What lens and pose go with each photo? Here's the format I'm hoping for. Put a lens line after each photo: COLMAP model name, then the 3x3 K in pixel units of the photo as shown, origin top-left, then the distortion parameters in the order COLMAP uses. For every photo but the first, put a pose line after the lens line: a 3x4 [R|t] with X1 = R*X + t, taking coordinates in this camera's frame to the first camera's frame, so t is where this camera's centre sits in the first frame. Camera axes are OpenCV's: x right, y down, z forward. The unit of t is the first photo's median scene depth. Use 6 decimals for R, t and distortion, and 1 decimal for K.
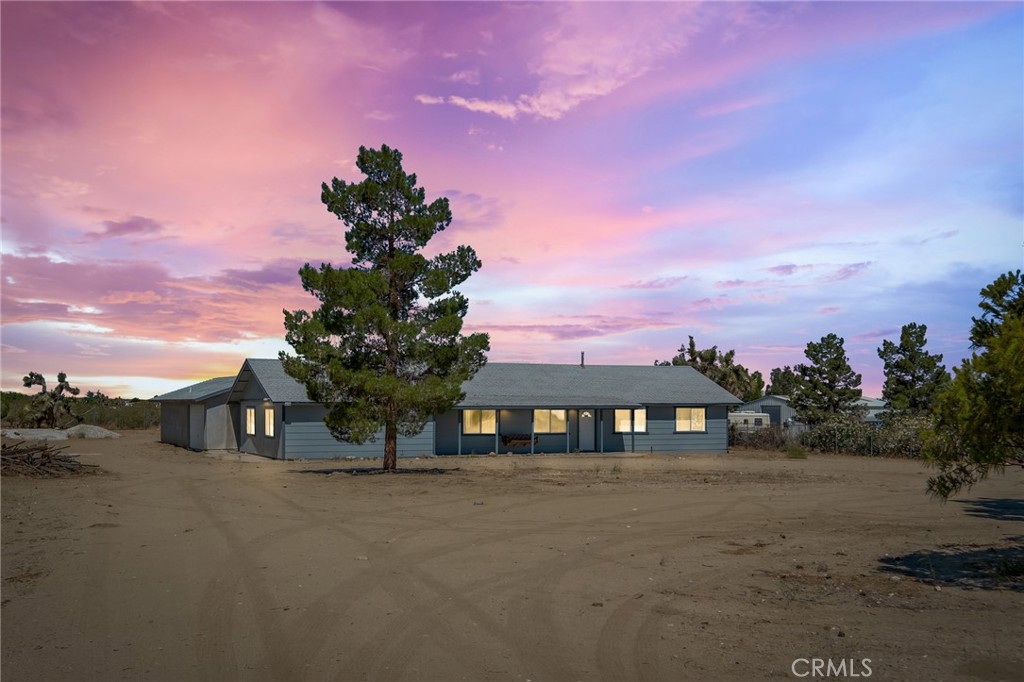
lens RADIAL K [[1030.7, 0, 507.5], [0, 1030.7, 342.8], [0, 0, 1]] dist [0.025884, 0.000000]
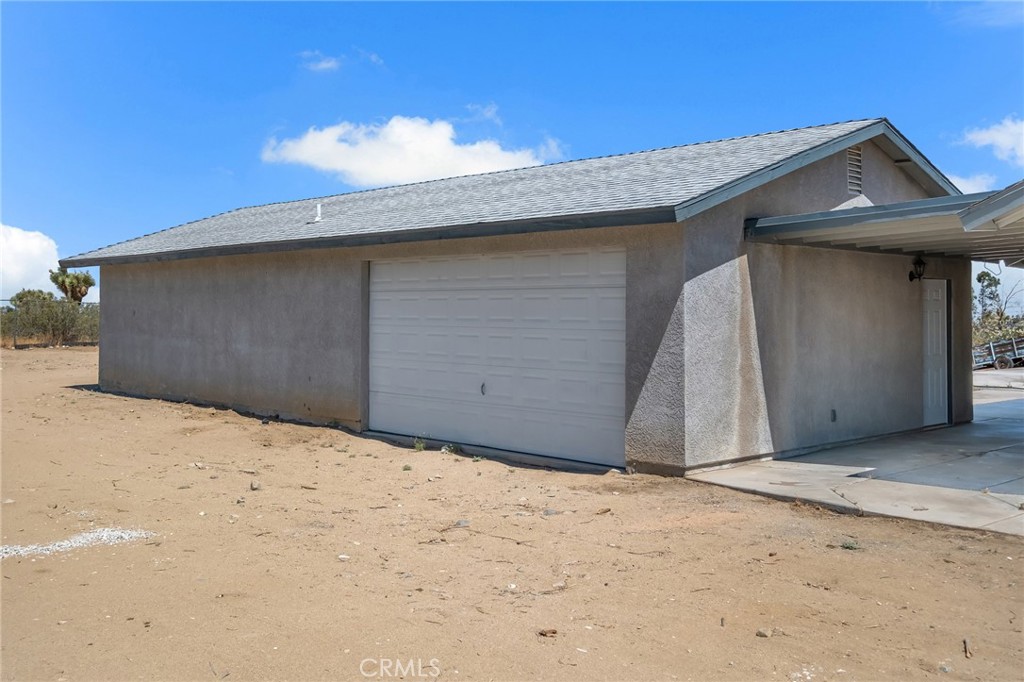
lens RADIAL K [[1030.7, 0, 511.7], [0, 1030.7, 337.5], [0, 0, 1]] dist [0.025884, 0.000000]
pose [[0.968839, -0.001626, 0.247685, -0.349268], [-0.019100, 0.996510, 0.081254, 0.058991], [-0.246953, -0.083453, 0.965427, 0.766066]]
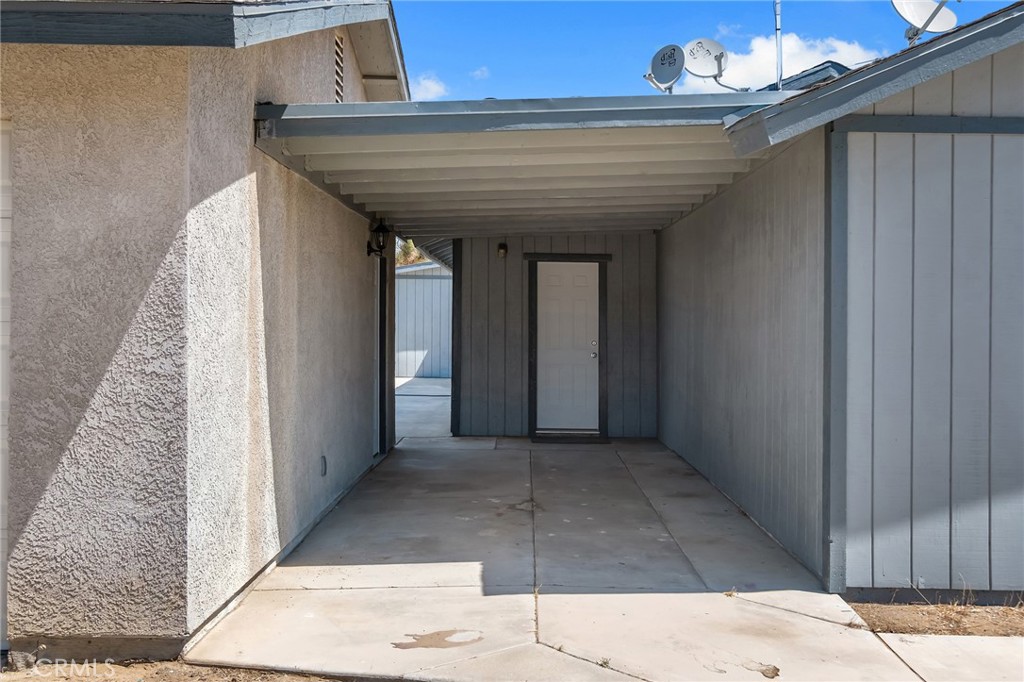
lens RADIAL K [[1001.9, 0, 506.3], [0, 1001.9, 318.5], [0, 0, 1]] dist [-0.000882, 0.000000]
pose [[0.490769, 0.011513, 0.871214, -0.328893], [-0.065147, 0.997599, 0.023516, 0.068656], [-0.868851, -0.068298, 0.490340, 0.878667]]
